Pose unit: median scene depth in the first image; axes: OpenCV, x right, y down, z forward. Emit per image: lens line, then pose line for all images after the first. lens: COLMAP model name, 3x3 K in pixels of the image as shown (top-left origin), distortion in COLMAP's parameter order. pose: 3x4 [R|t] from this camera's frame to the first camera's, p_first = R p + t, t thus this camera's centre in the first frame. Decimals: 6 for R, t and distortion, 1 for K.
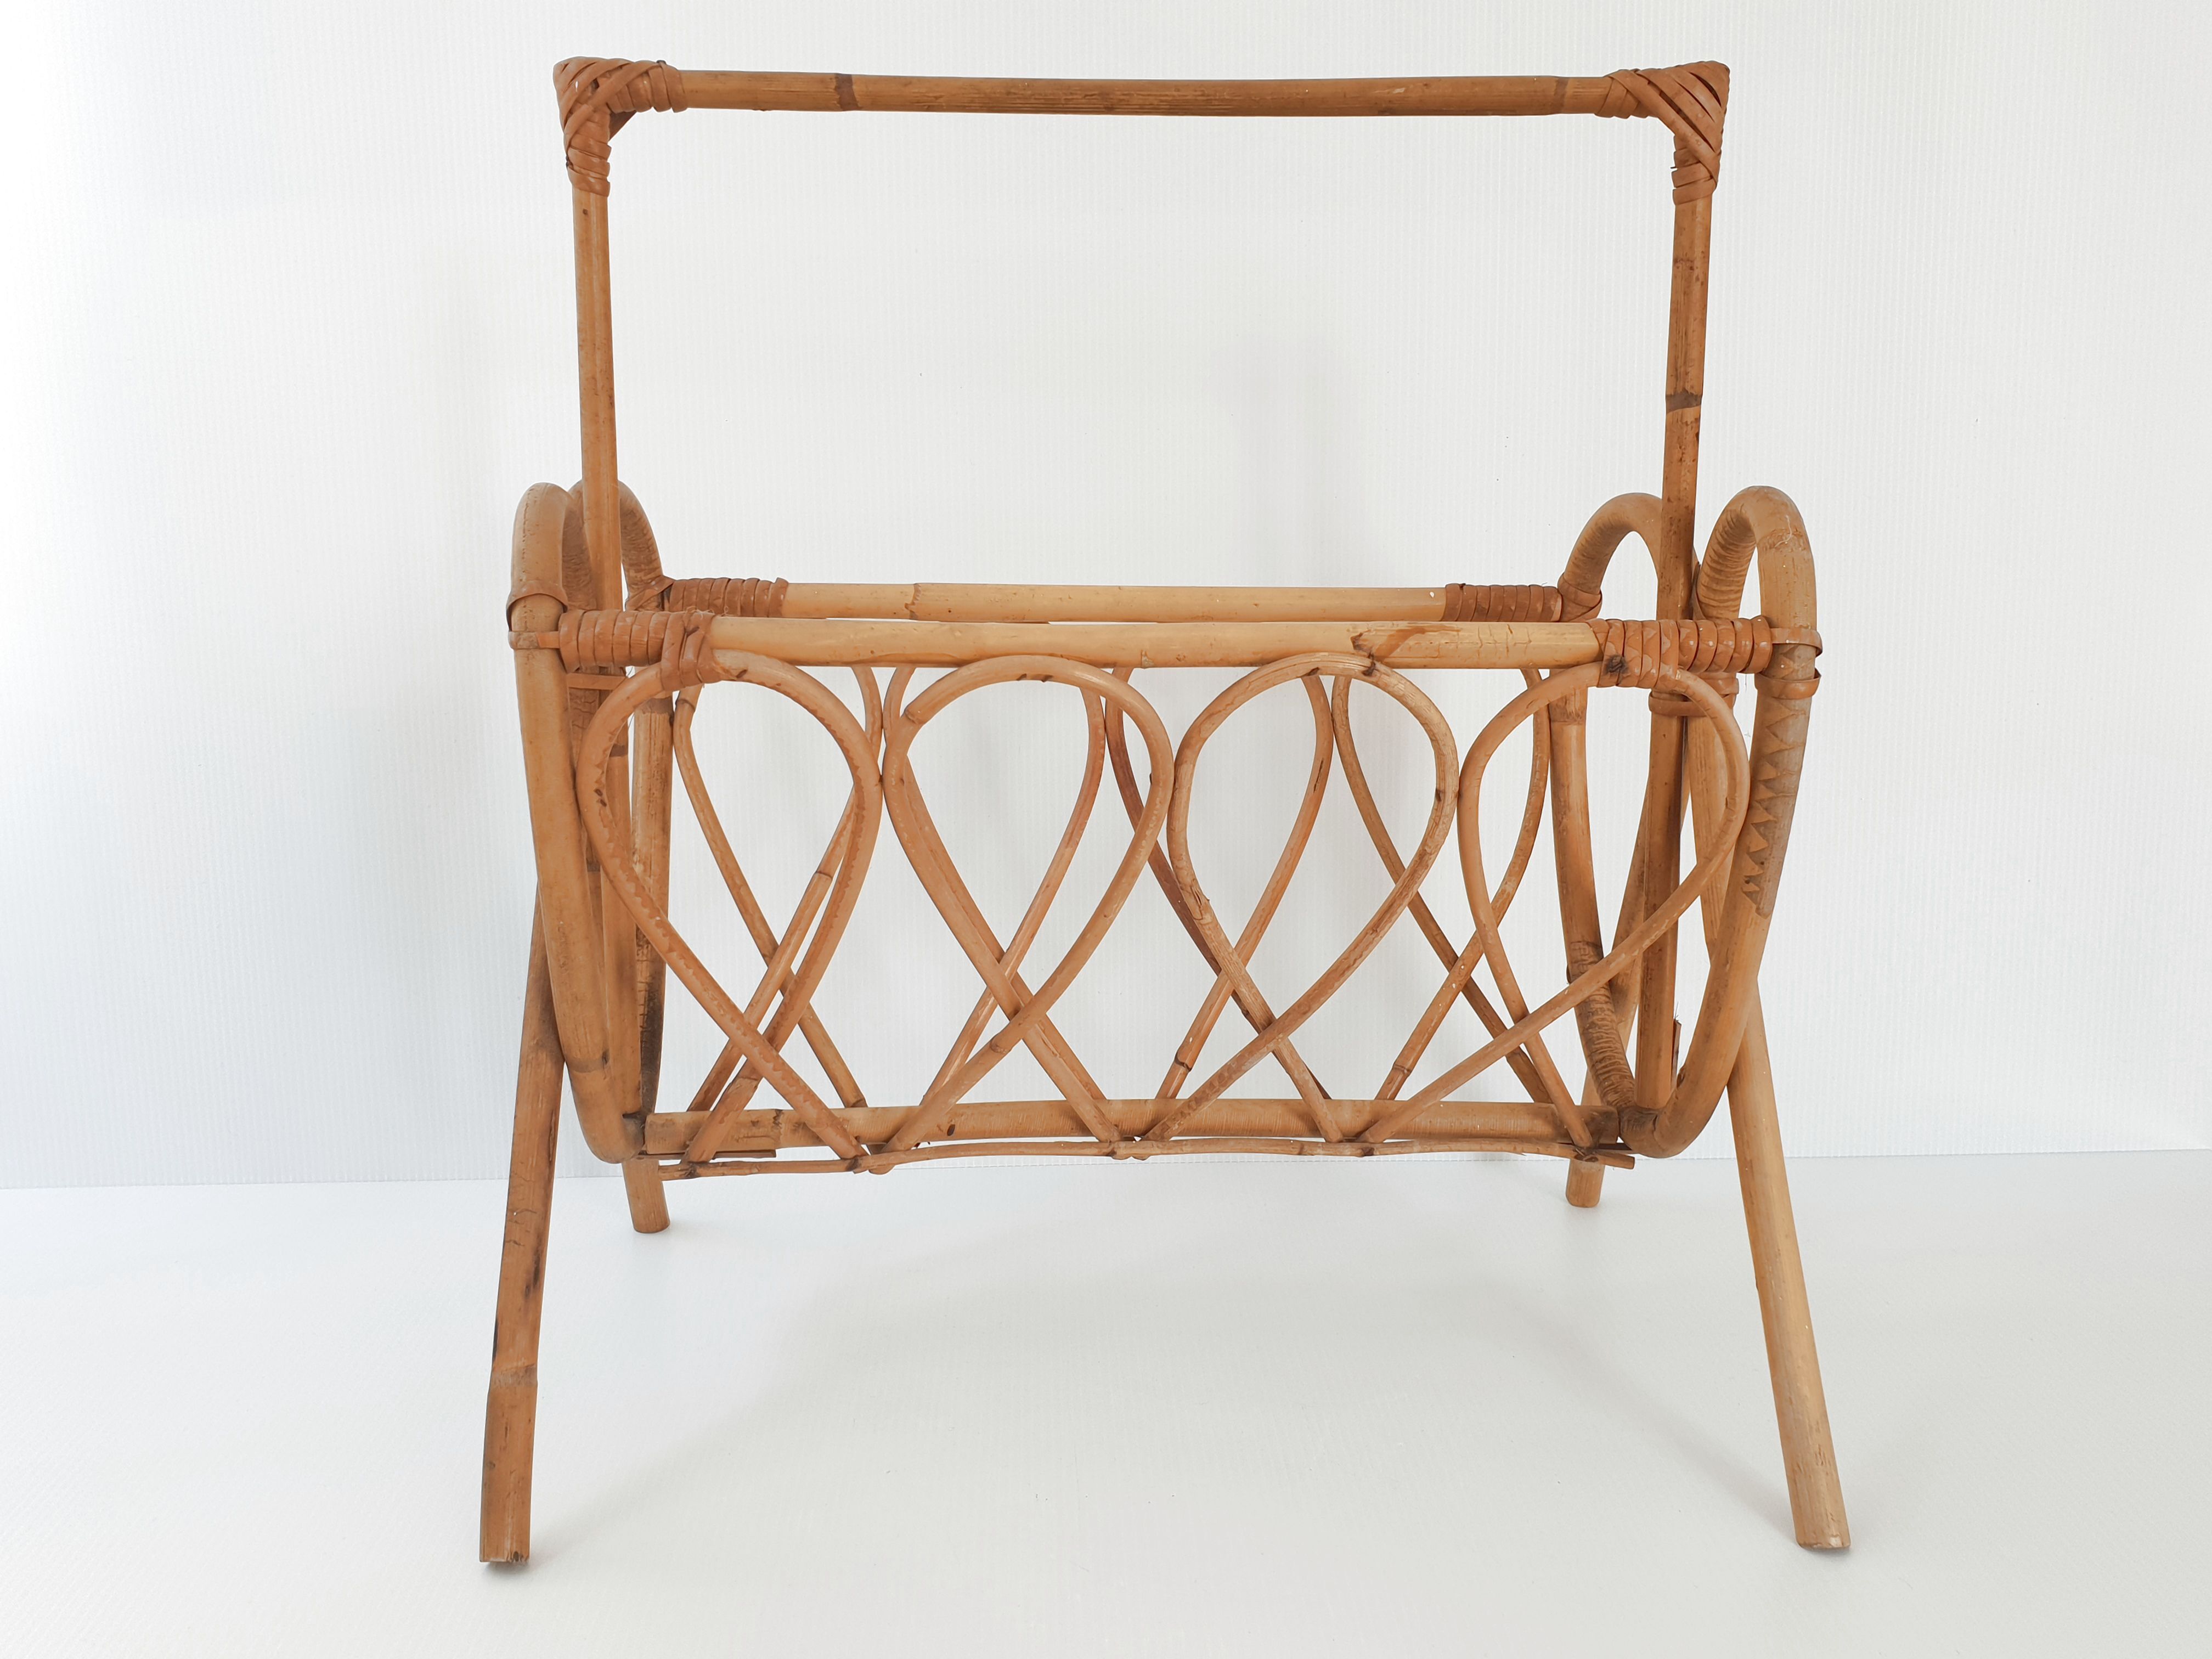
lens RADIAL K [[1664.5, 0, 1106.0], [0, 1664.5, 829.5], [0, 0, 1]] dist [0.041847, -0.003284]
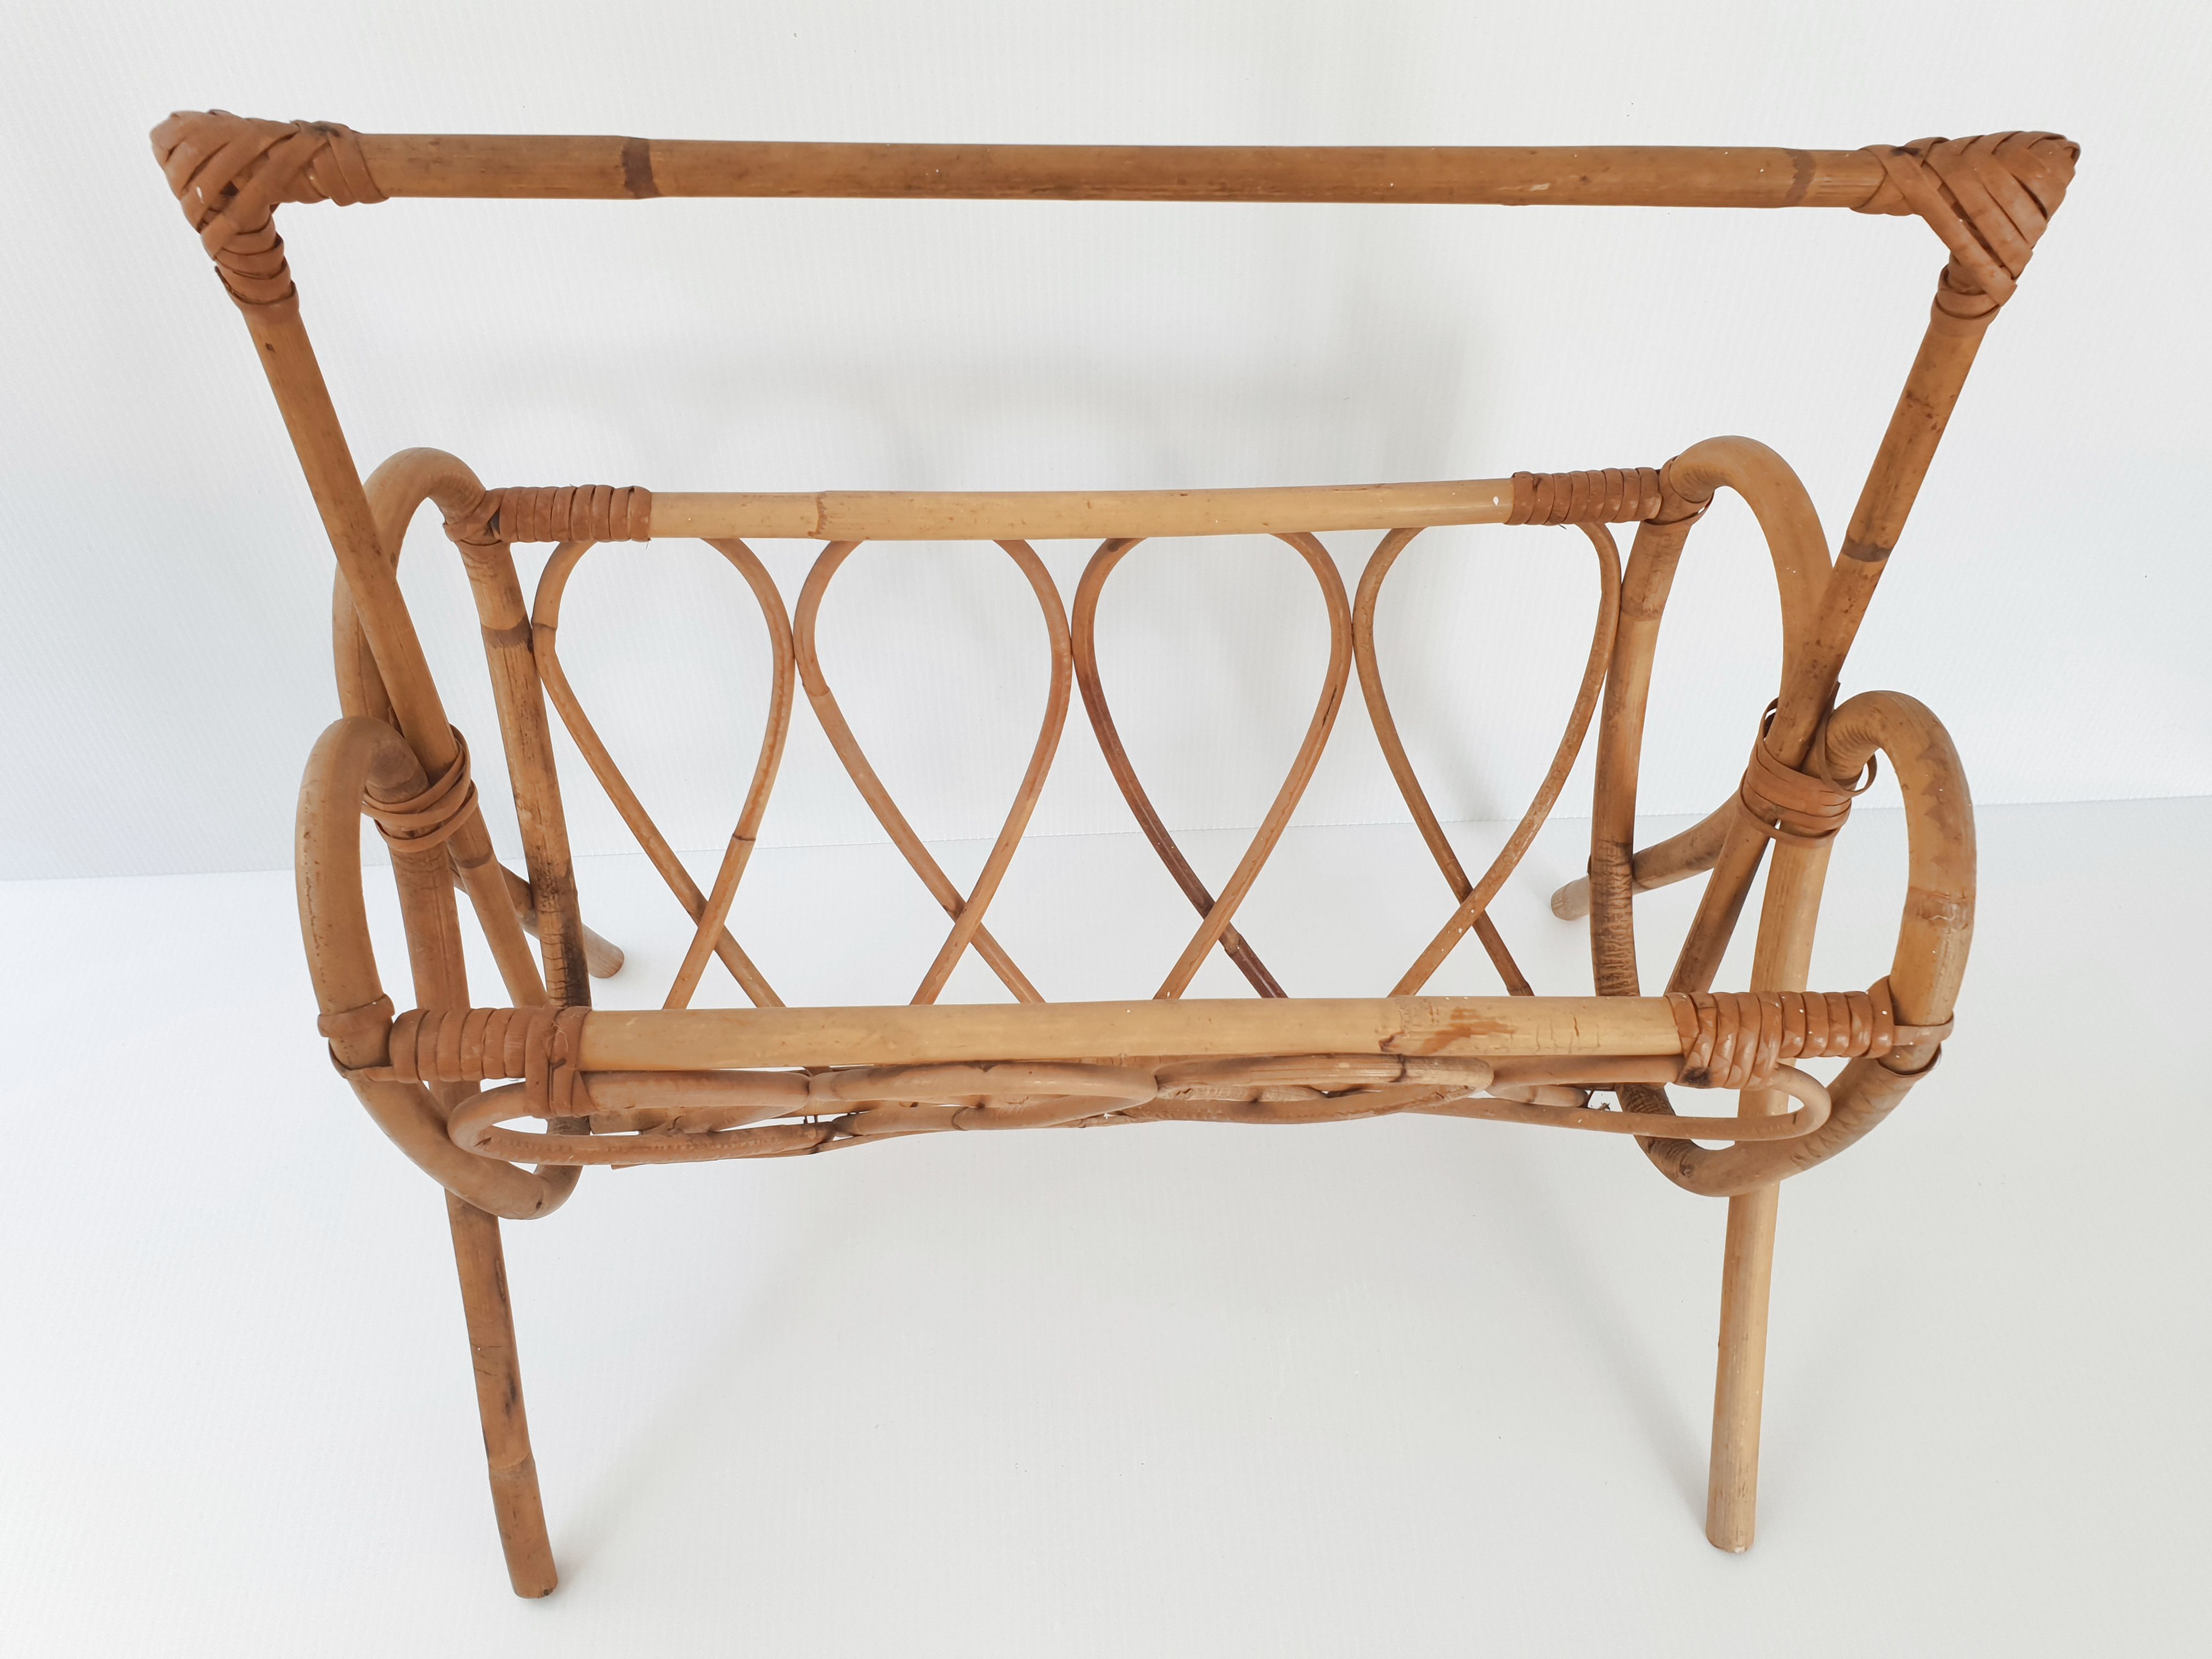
lens RADIAL K [[1730.8, 0, 1106.0], [0, 1730.8, 829.5], [0, 0, 1]] dist [0.013474, 0.006443]
pose [[0.999787, -0.011579, 0.017064, 0.001222], [-0.000382, 0.816959, 0.576696, -0.601390], [-0.020618, -0.576580, 0.816780, 0.332457]]
